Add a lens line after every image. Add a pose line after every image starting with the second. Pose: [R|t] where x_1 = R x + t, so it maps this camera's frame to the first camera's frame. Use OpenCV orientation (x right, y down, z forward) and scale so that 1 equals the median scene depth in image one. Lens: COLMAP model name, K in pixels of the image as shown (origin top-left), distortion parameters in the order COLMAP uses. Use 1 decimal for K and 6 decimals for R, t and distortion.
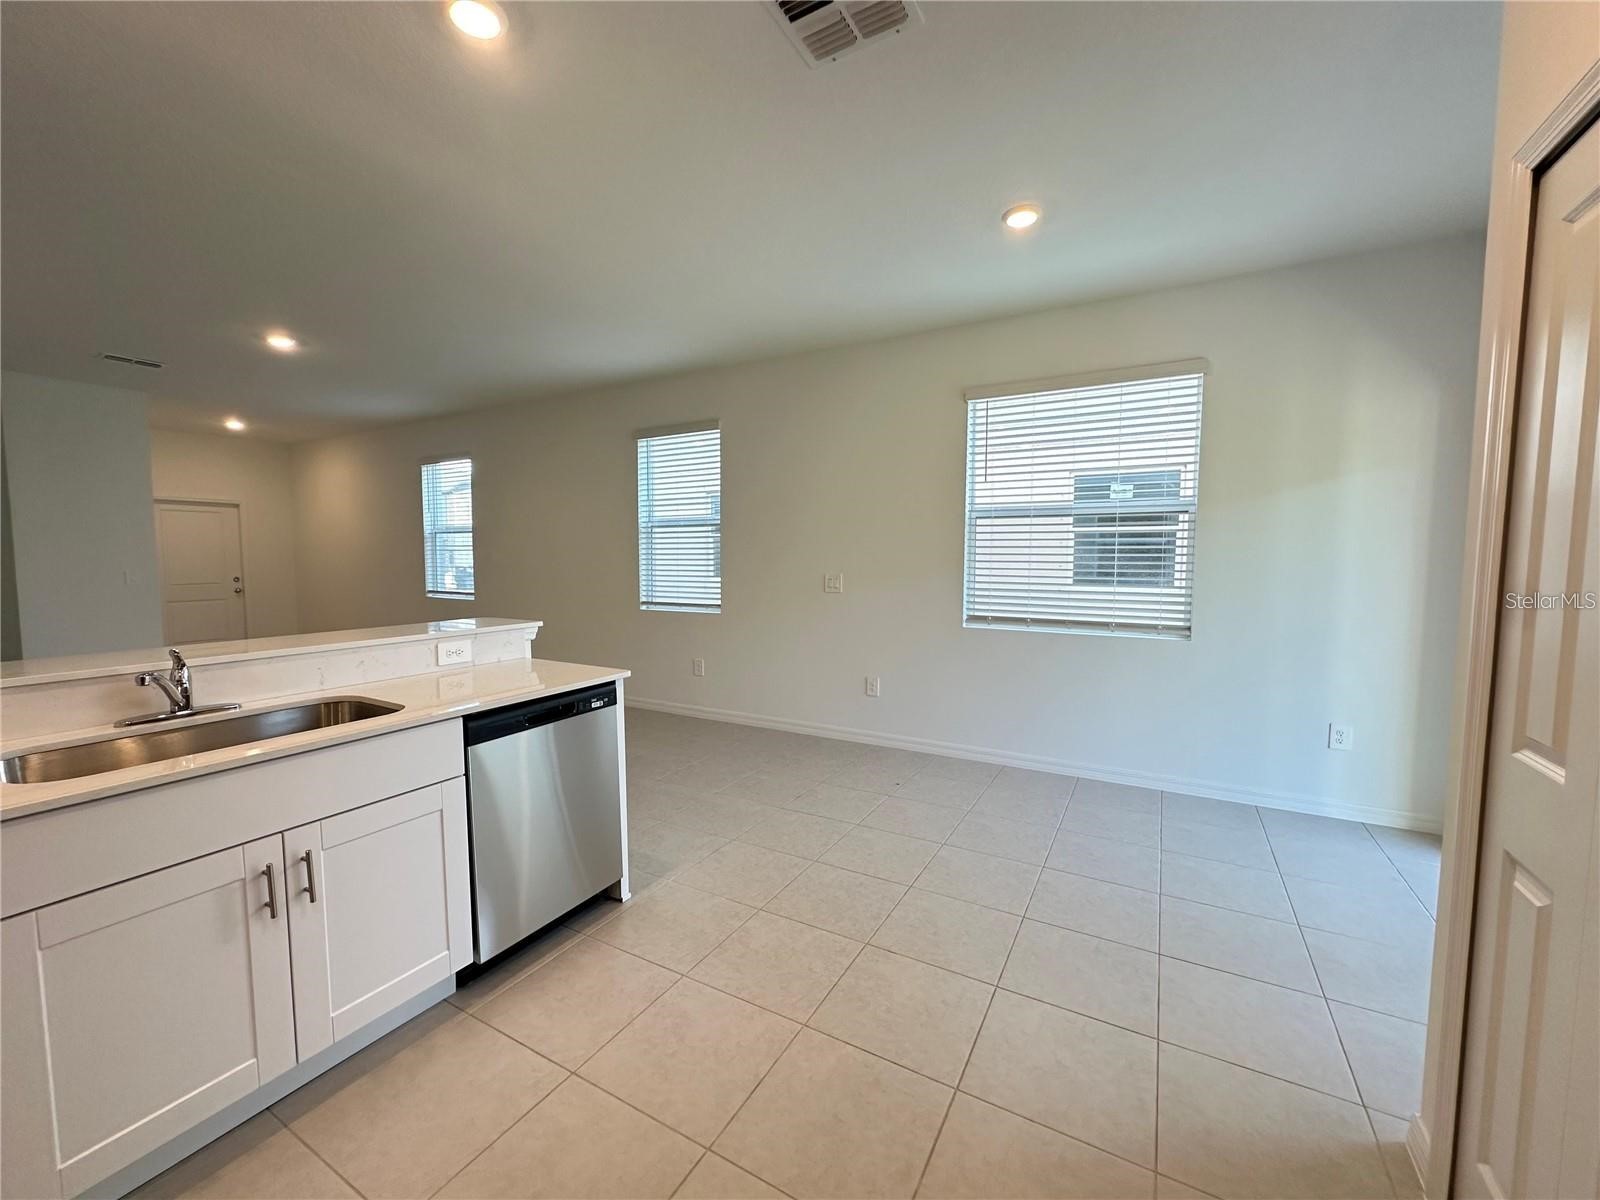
lens RADIAL K [[638.4, 0, 800.9], [0, 638.4, 599.6], [0, 0, 1]] dist [-0.002603, 0.000327]
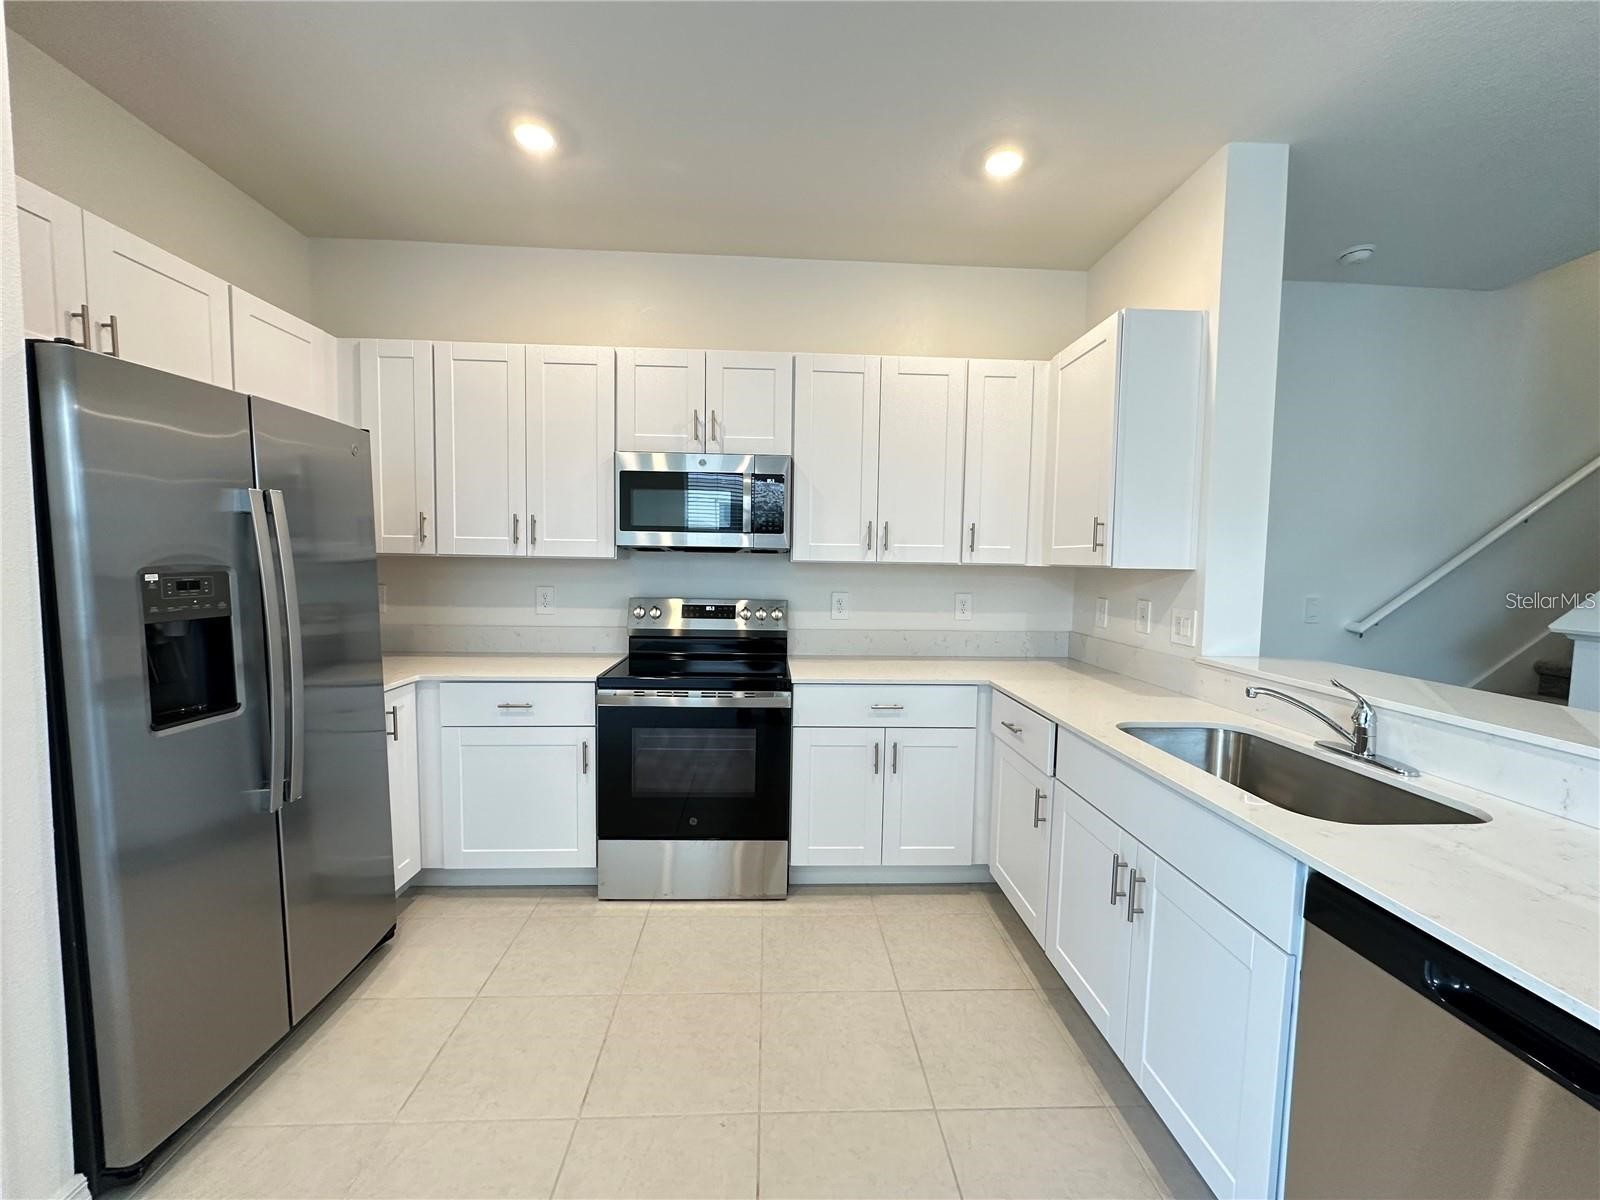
lens RADIAL K [[638.4, 0, 800.9], [0, 638.4, 599.6], [0, 0, 1]] dist [-0.002603, 0.000327]
pose [[-0.844768, 0.017968, -0.534831, 0.146982], [-0.054526, 0.991344, 0.119428, -0.088351], [0.532347, 0.130051, -0.836476, 1.099353]]
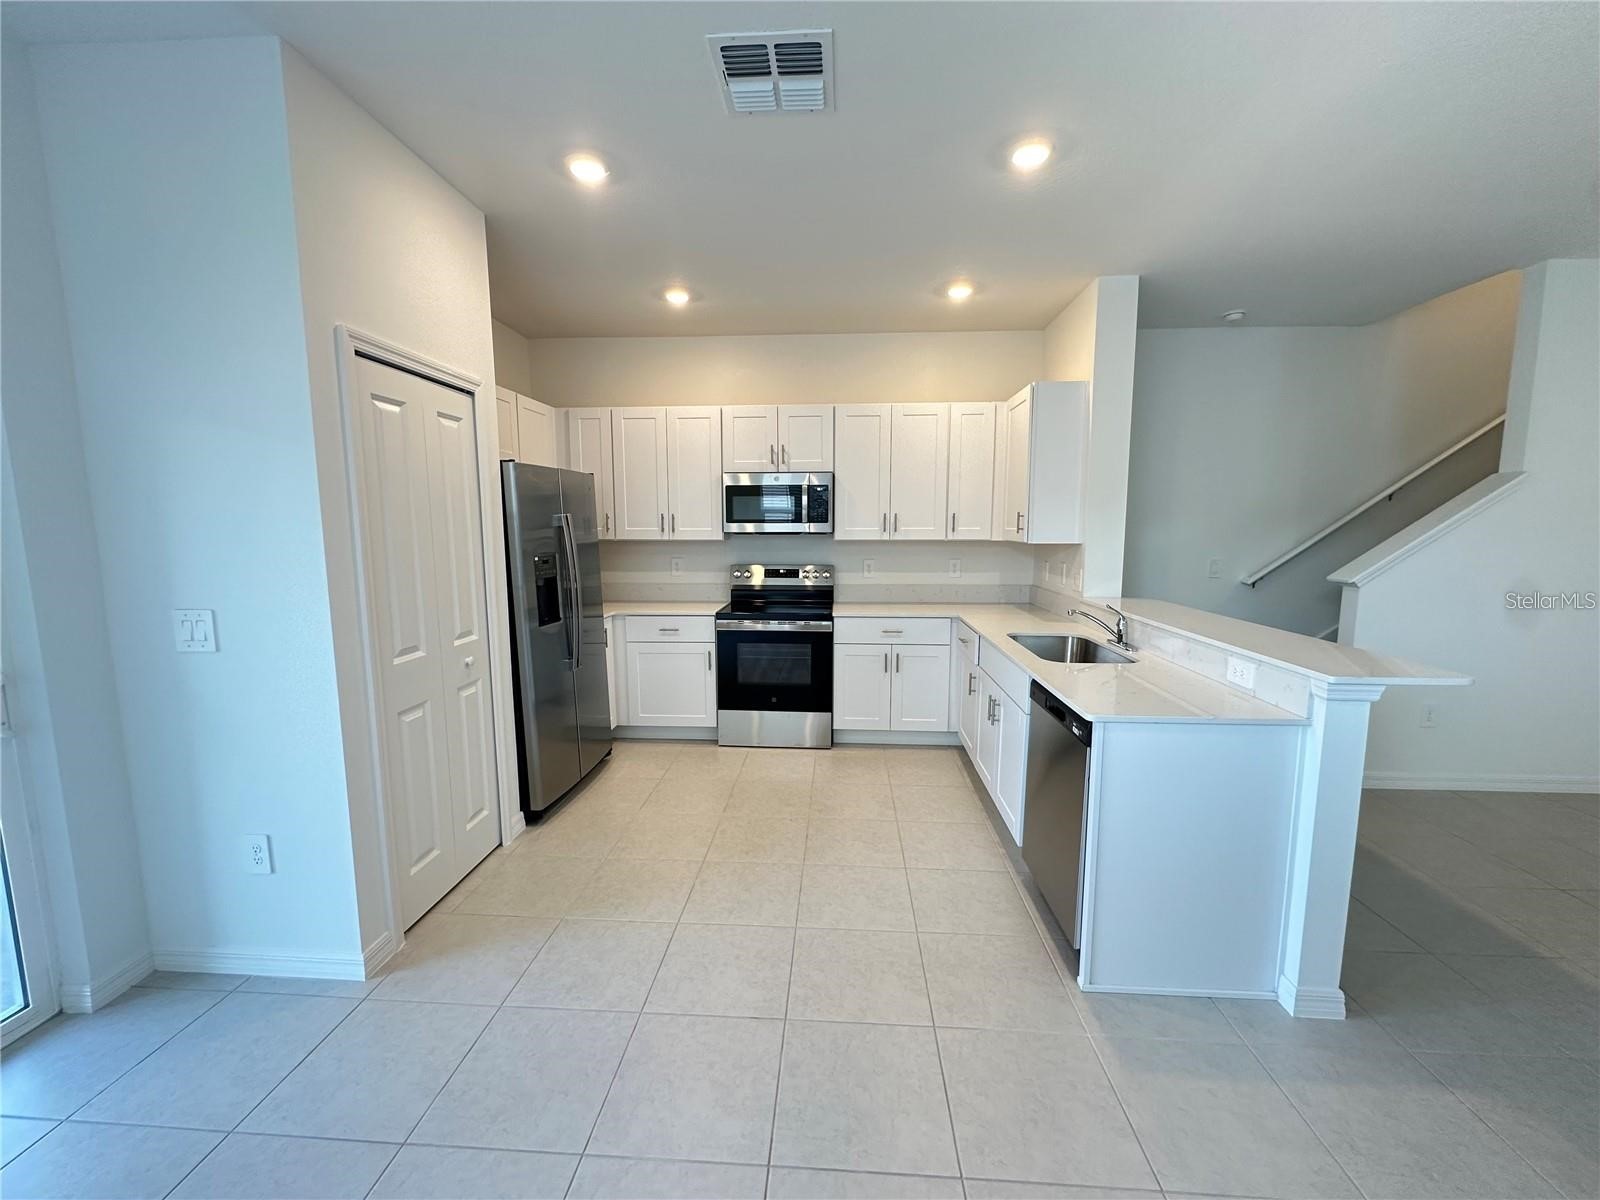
lens RADIAL K [[638.4, 0, 800.9], [0, 638.4, 599.6], [0, 0, 1]] dist [-0.002603, 0.000327]
pose [[-0.899695, 0.051865, -0.433428, 0.458293], [-0.029801, 0.983302, 0.179524, -0.188133], [0.435501, 0.174433, -0.883126, 1.790568]]
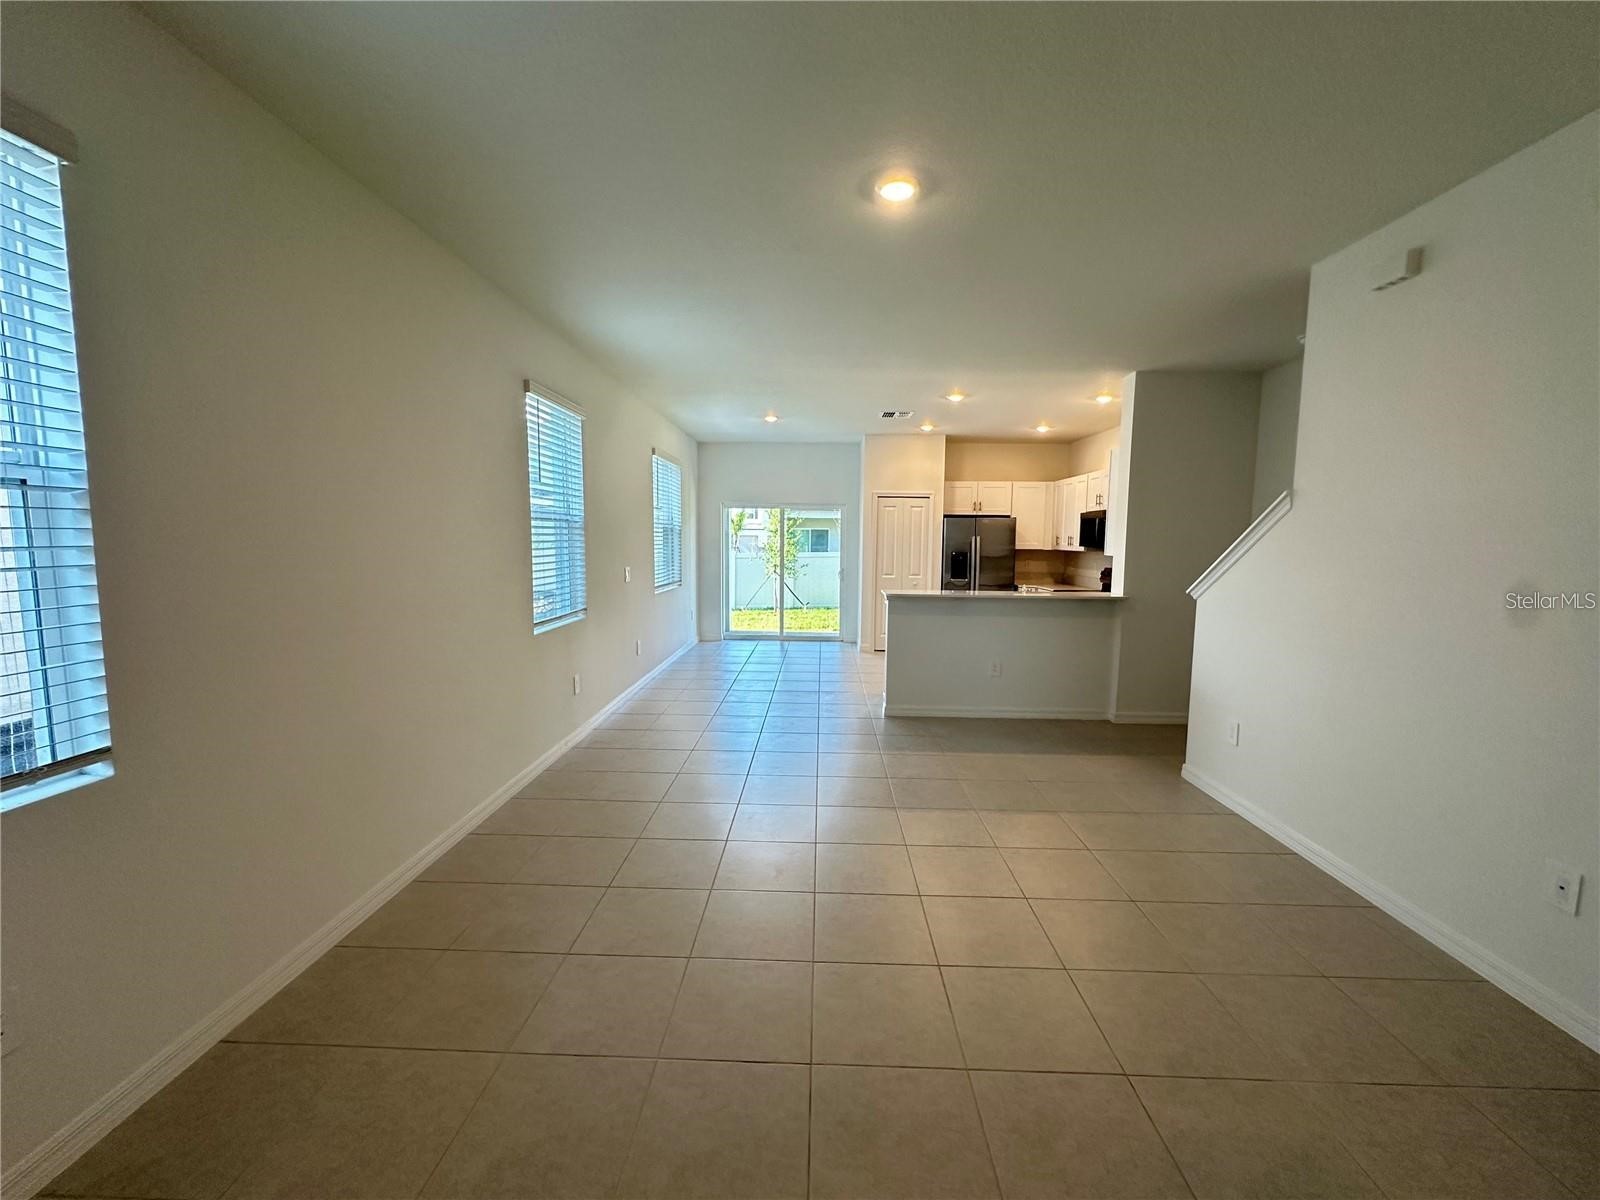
lens RADIAL K [[638.4, 0, 800.9], [0, 638.4, 599.6], [0, 0, 1]] dist [-0.002603, 0.000327]
pose [[-0.461751, -0.090537, 0.882377, -2.738860], [0.049110, 0.990642, 0.127345, -0.262467], [-0.885649, 0.102135, -0.452984, 2.862107]]
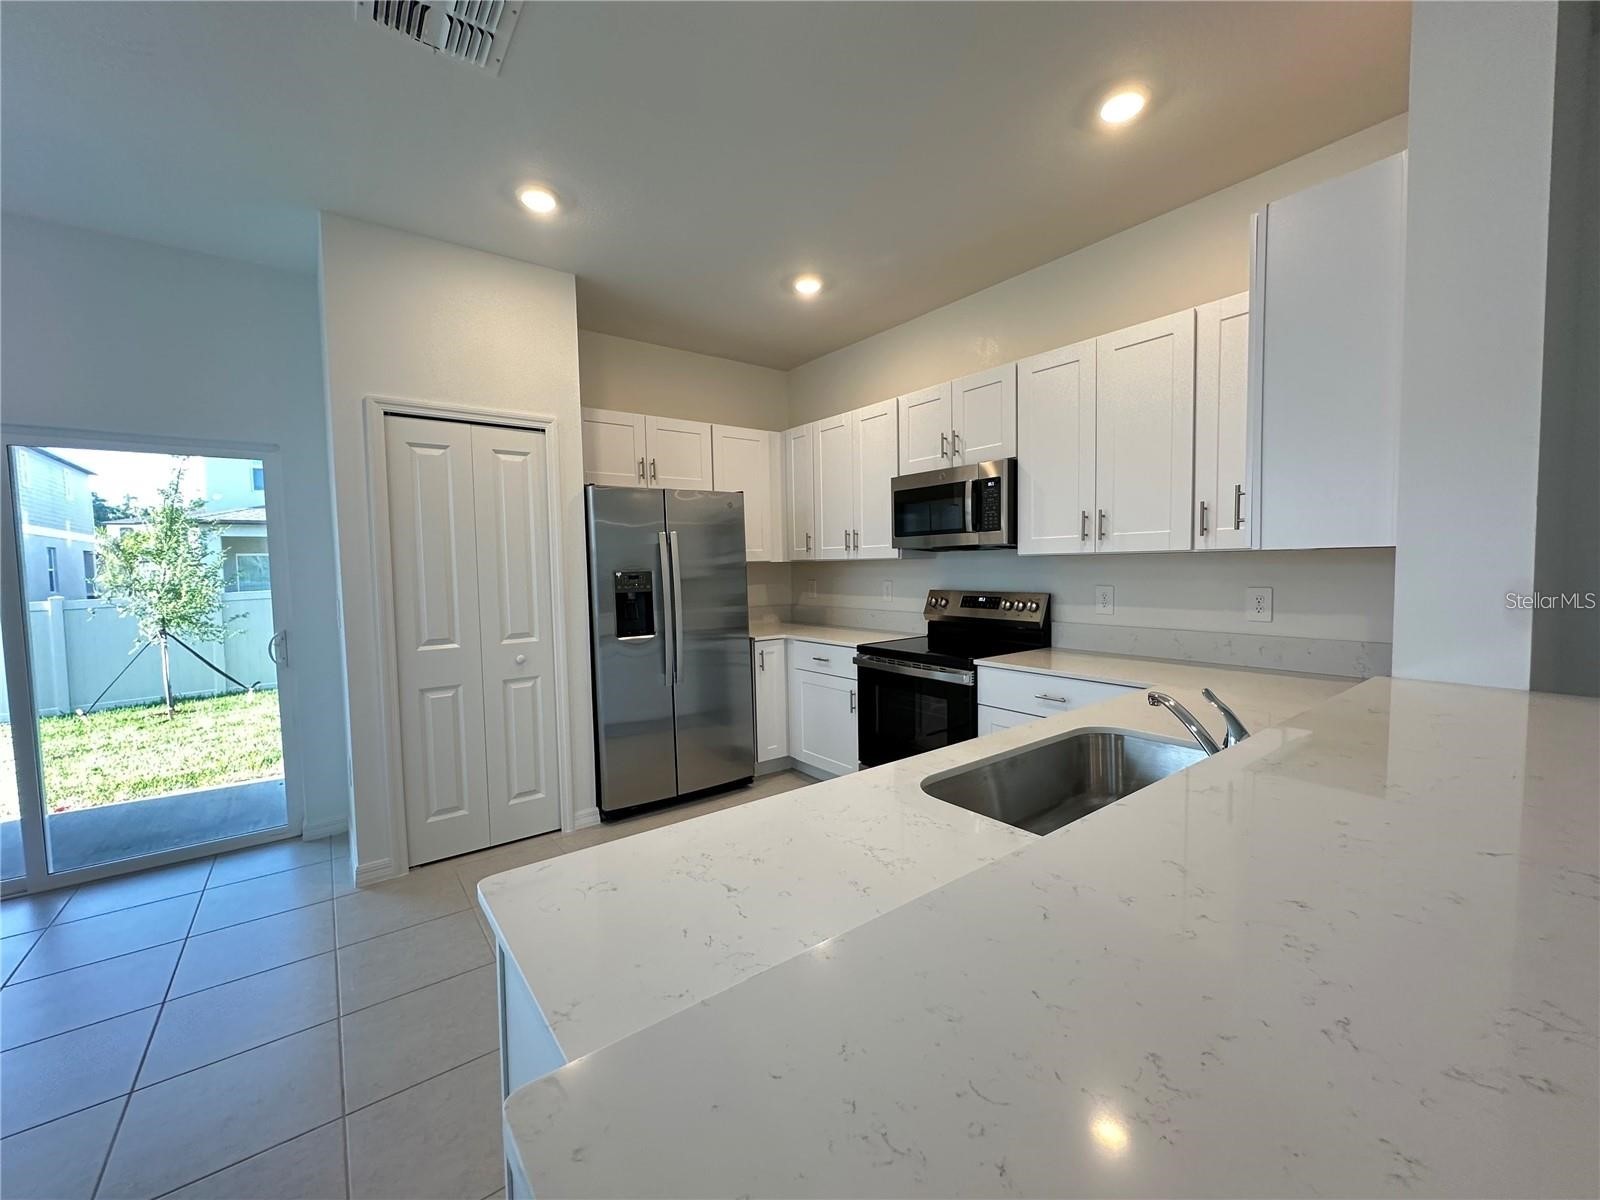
lens RADIAL K [[638.4, 0, 800.9], [0, 638.4, 599.6], [0, 0, 1]] dist [-0.002603, 0.000327]
pose [[-0.918515, -0.005605, 0.395347, -0.690395], [0.045478, 0.991765, 0.119721, -0.102541], [-0.392762, 0.127945, -0.910696, 1.469897]]
